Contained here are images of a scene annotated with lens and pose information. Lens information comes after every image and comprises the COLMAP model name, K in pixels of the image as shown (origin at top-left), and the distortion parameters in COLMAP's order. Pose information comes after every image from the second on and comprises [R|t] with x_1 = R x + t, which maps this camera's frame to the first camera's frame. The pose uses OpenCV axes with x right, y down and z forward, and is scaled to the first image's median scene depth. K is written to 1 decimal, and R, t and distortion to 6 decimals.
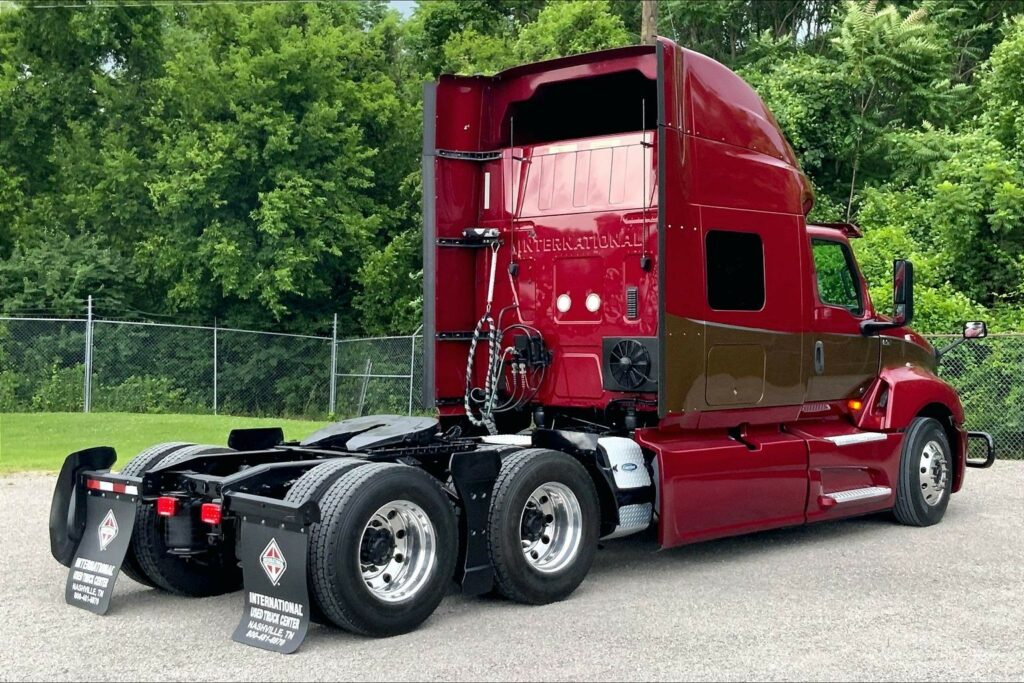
lens RADIAL K [[1451.4, 0, 549.0], [0, 1451.4, 334.5], [0, 0, 1]] dist [0.036934, 0.000000]
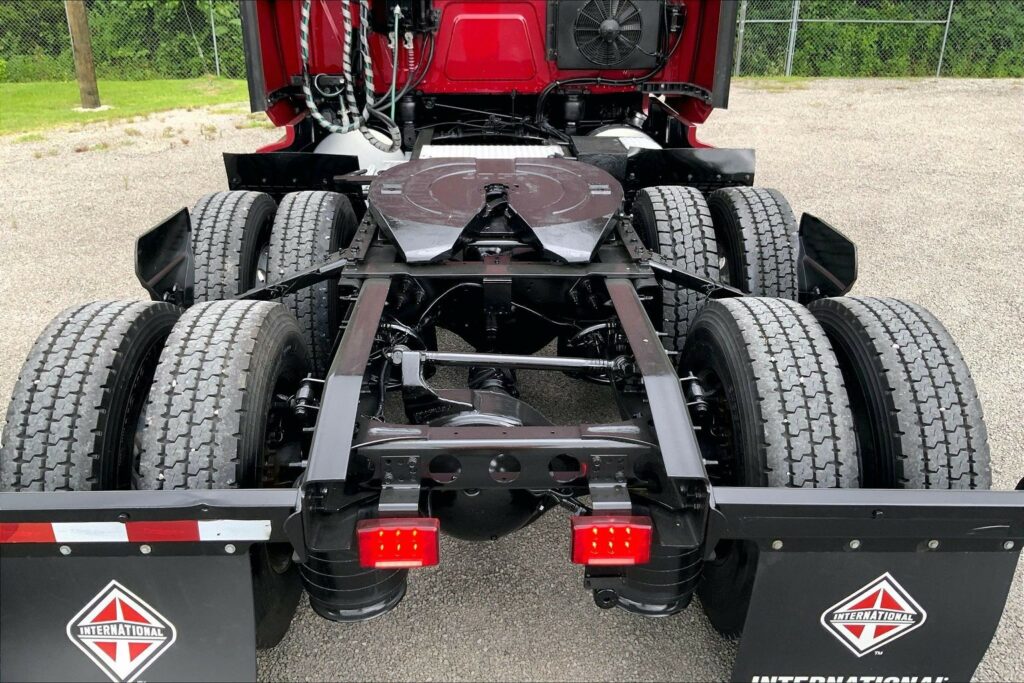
lens RADIAL K [[845.3, 0, 517.0], [0, 845.3, 354.6], [0, 0, 1]] dist [0.057516, -0.119135]
pose [[0.703946, -0.296775, 0.645279, -0.317583], [-0.002006, 0.907685, 0.419648, -0.011044], [-0.710251, -0.296704, 0.638366, 0.753339]]
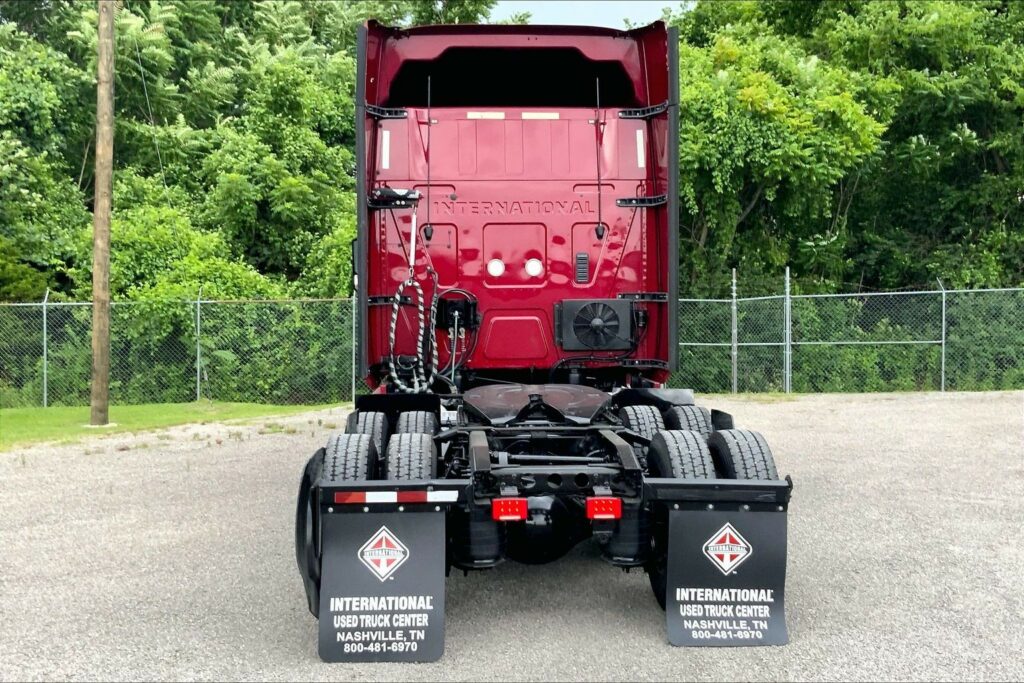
lens RADIAL K [[1126.3, 0, 525.3], [0, 1126.3, 334.8], [0, 0, 1]] dist [0.027002, 0.000000]
pose [[0.682890, -0.030272, 0.729894, -0.624552], [0.009575, 0.999426, 0.032493, 0.000324], [-0.730458, -0.015200, 0.682788, 0.495366]]
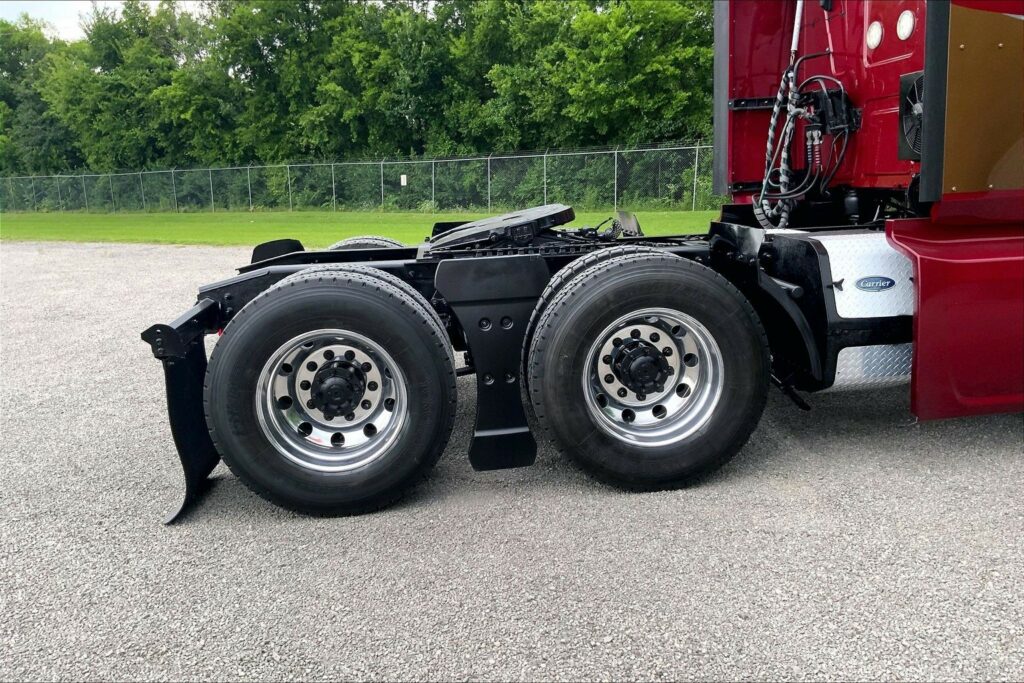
lens RADIAL K [[845.3, 0, 512.2], [0, 845.3, 343.8], [0, 0, 1]] dist [0.057516, -0.119135]
pose [[0.747153, 0.093579, -0.658031, 0.179450], [0.042067, 0.981396, 0.187329, 0.043647], [0.663319, -0.167645, 0.729317, 0.639769]]
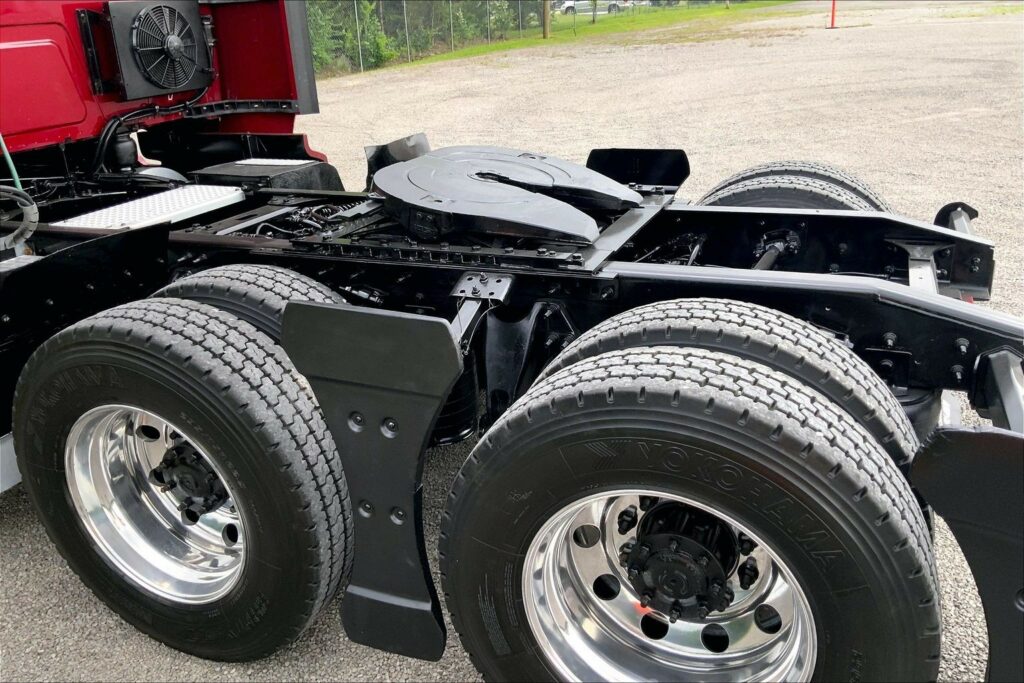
lens RADIAL K [[845.3, 0, 516.2], [0, 845.3, 334.2], [0, 0, 1]] dist [0.057516, -0.119135]
pose [[-0.356790, -0.327315, 0.874966, -0.371970], [0.041643, 0.930106, 0.364923, 0.008620], [-0.933256, 0.166637, -0.318222, 1.054338]]
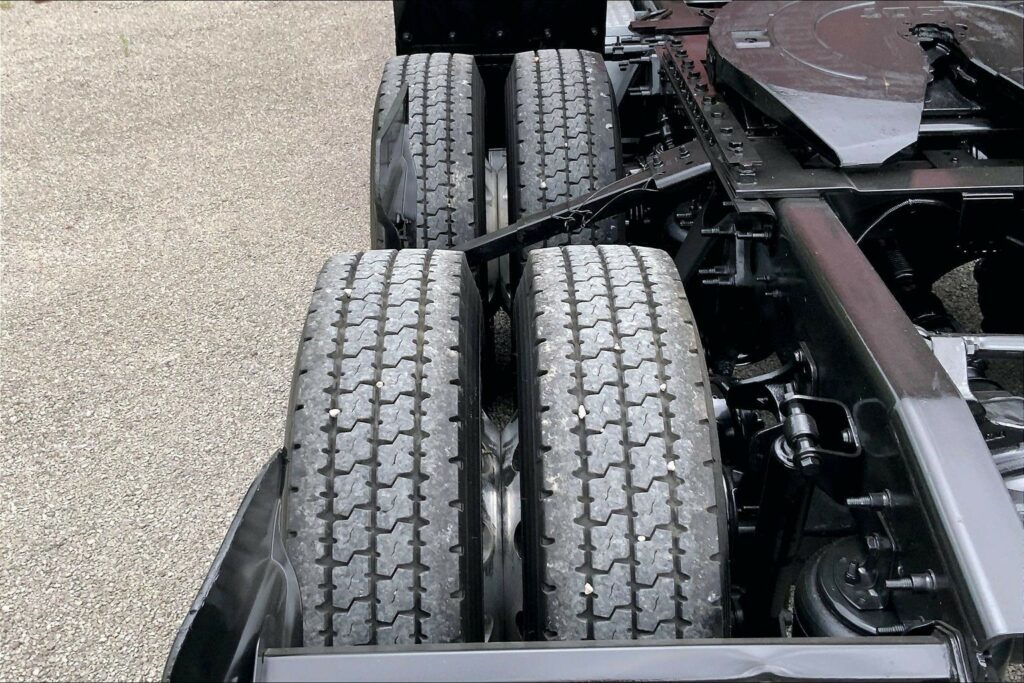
lens RADIAL K [[1130.6, 0, 497.2], [0, 1130.6, 332.6], [0, 0, 1]] dist [0.067743, 0.000000]
pose [[0.729601, -0.344730, 0.590631, -0.338111], [0.036183, 0.881904, 0.470039, 0.001571], [-0.682916, -0.321570, 0.655911, 0.853269]]
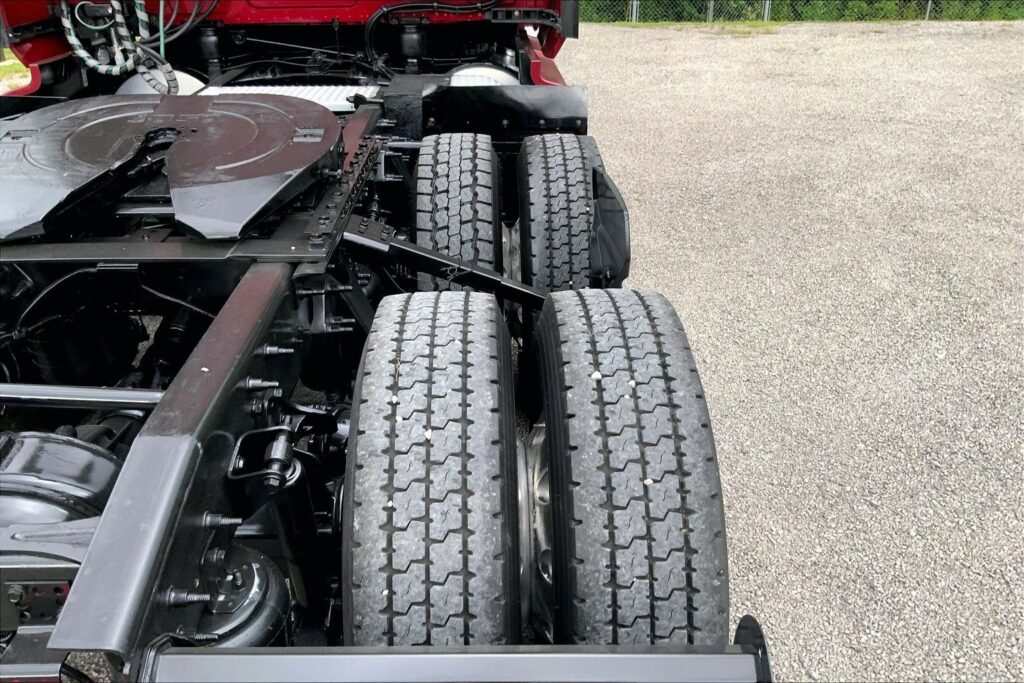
lens RADIAL K [[845.3, 0, 515.8], [0, 845.3, 351.7], [0, 0, 1]] dist [0.057516, -0.119135]
pose [[0.707526, -0.329438, 0.625202, -0.203291], [0.008989, 0.888818, 0.458172, 0.011357], [-0.706630, -0.318549, 0.631823, 0.747640]]
